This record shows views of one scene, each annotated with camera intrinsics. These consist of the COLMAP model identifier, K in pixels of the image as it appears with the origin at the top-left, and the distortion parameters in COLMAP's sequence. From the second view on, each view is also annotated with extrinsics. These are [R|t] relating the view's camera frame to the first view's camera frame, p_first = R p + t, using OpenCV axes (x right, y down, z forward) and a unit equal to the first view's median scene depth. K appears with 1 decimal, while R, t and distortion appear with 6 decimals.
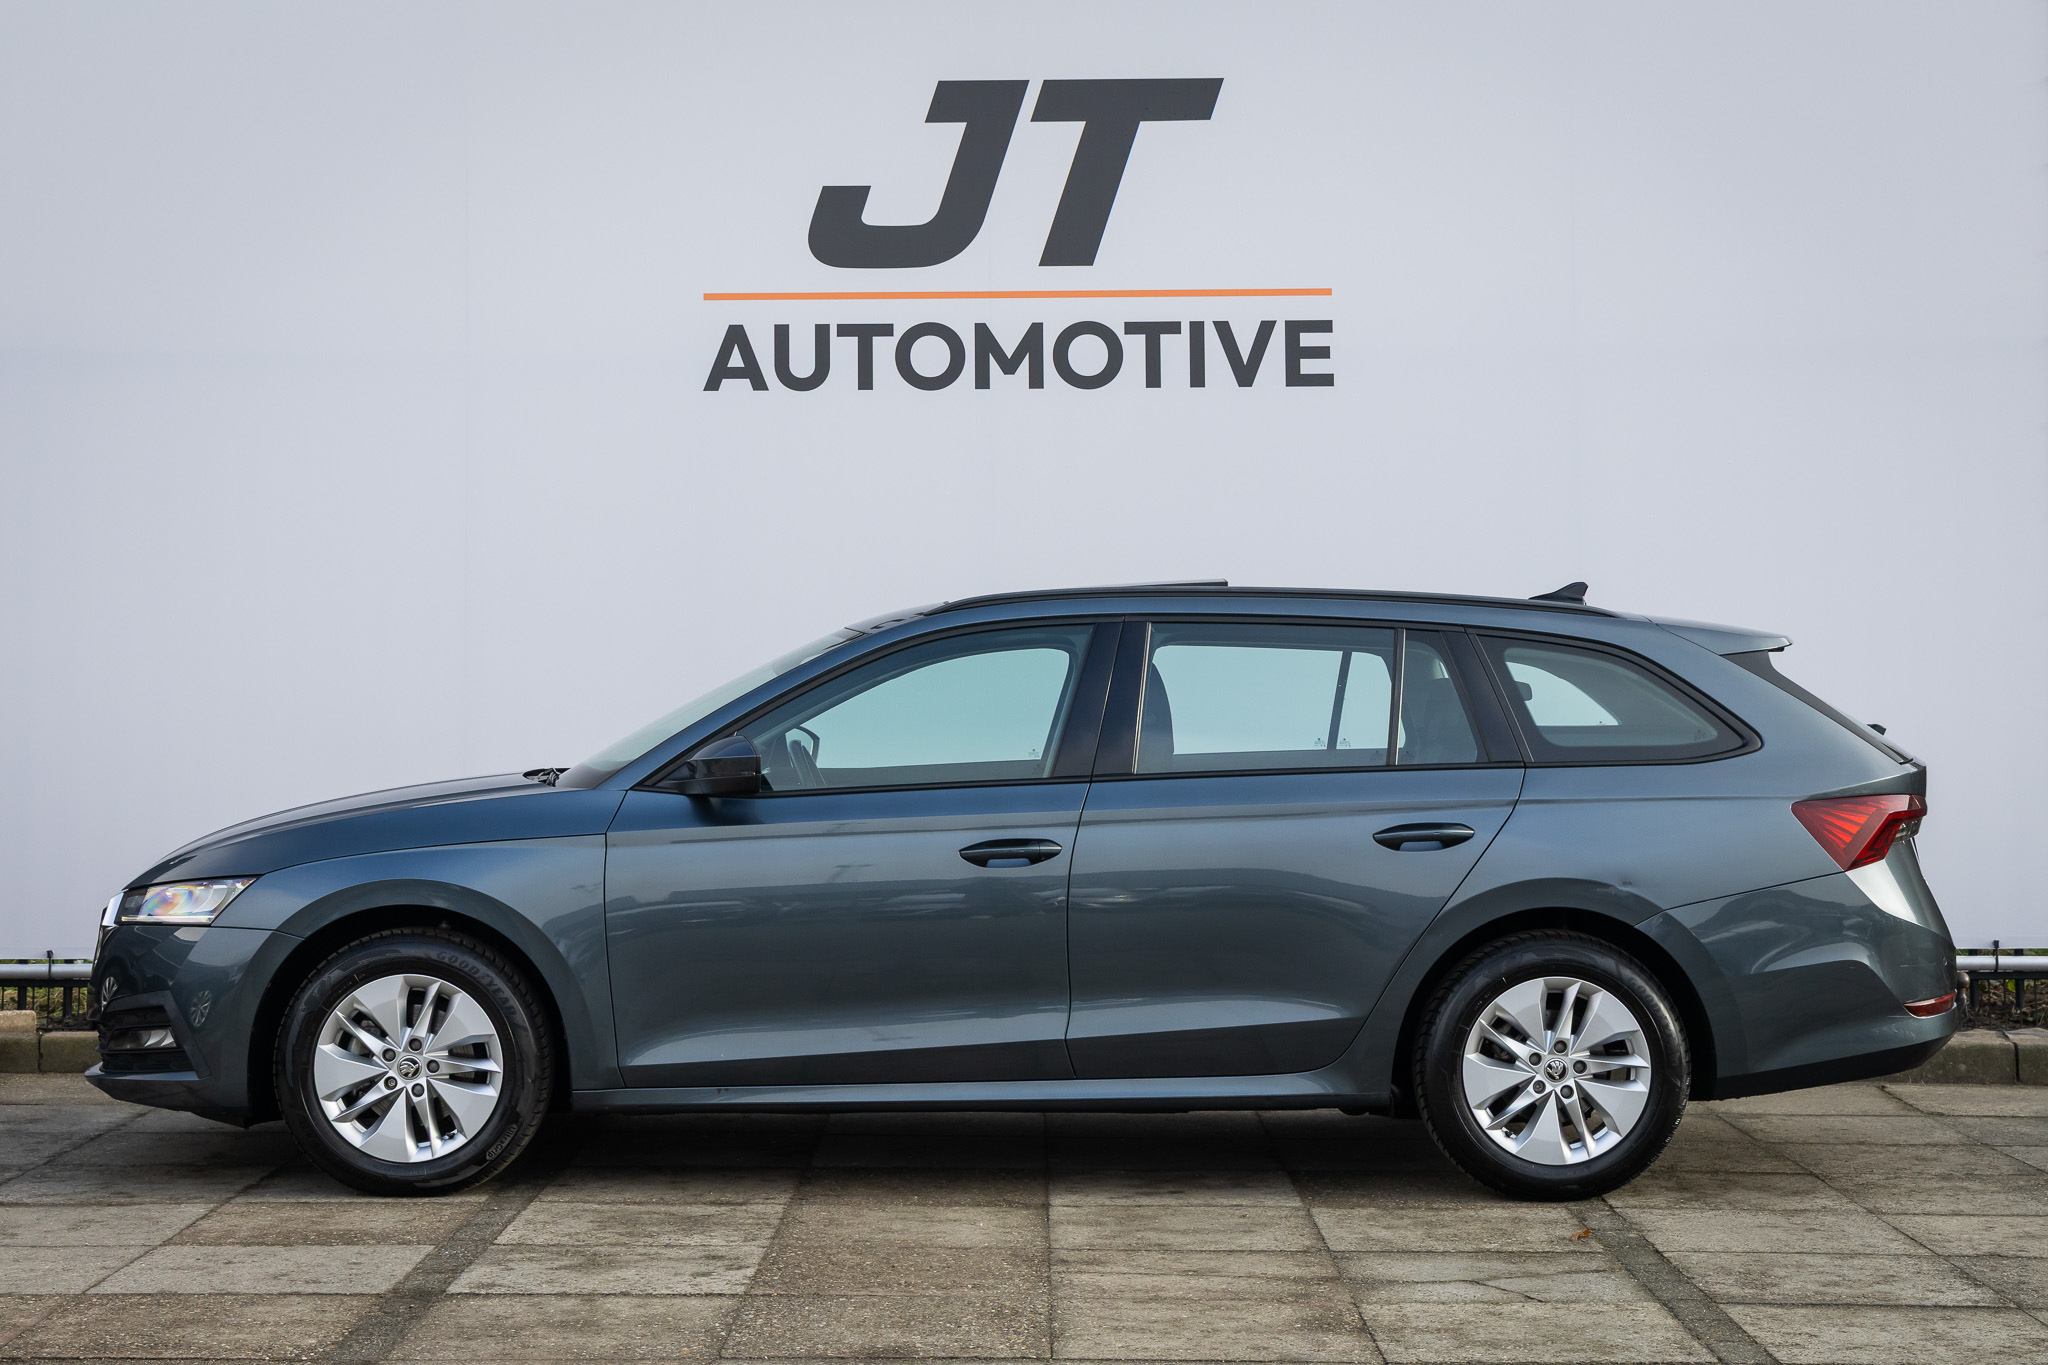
lens RADIAL K [[3374.1, 0, 1036.5], [0, 3374.1, 677.2], [0, 0, 1]] dist [0.009146, 0.000000]
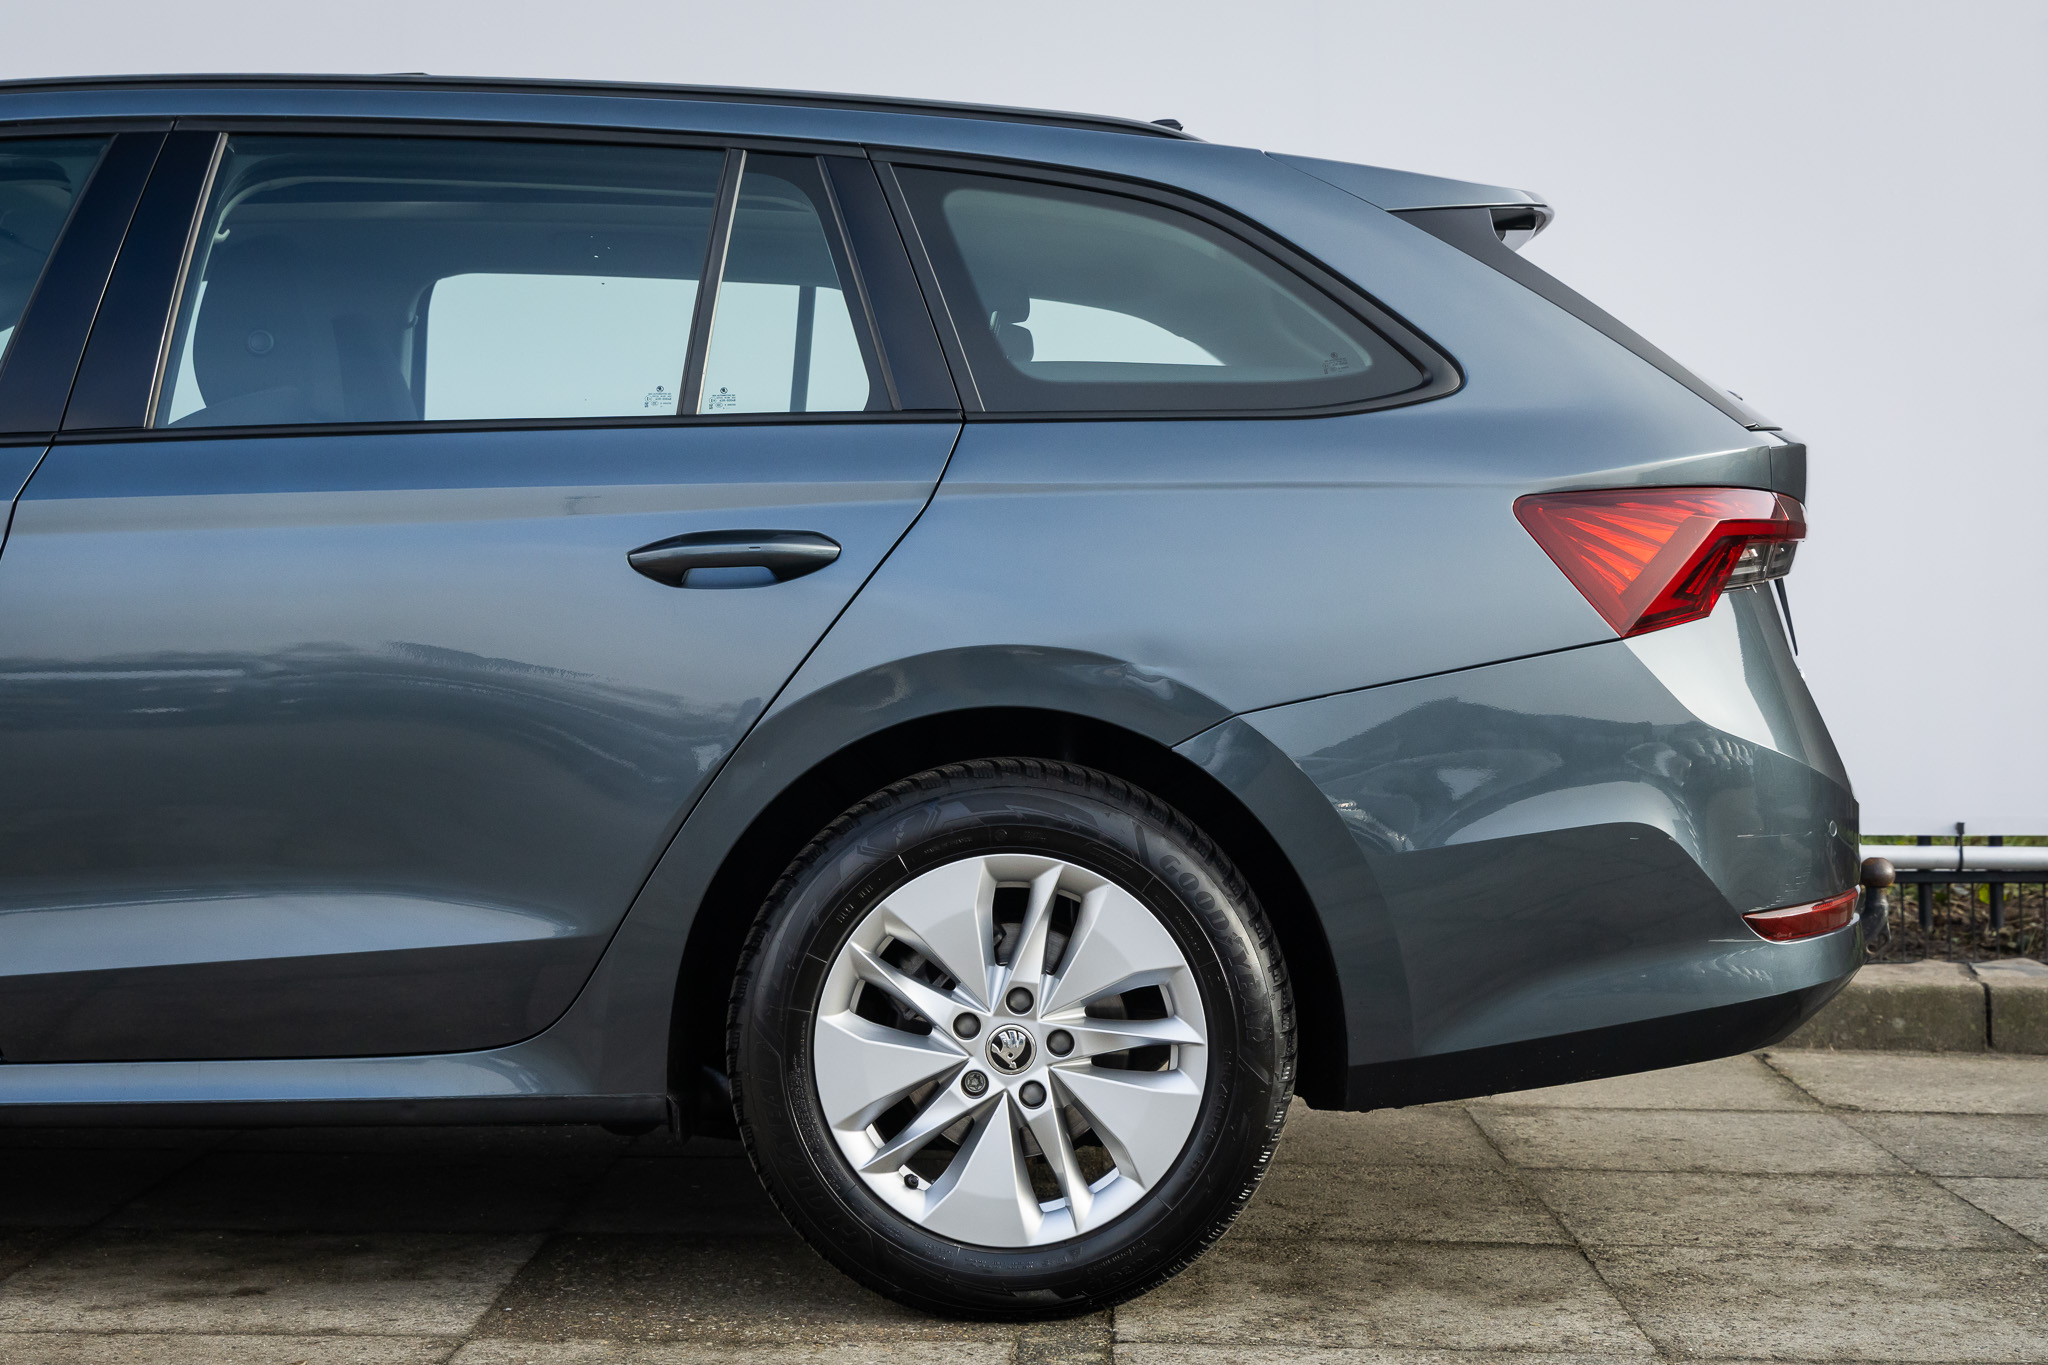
lens RADIAL K [[3306.9, 0, 1018.9], [0, 3306.9, 693.8], [0, 0, 1]] dist [0.016826, 0.000000]
pose [[0.999956, 0.004915, -0.007928, 0.156757], [-0.004693, 0.999605, 0.027715, 0.052527], [0.008061, -0.027677, 0.999584, 0.526772]]
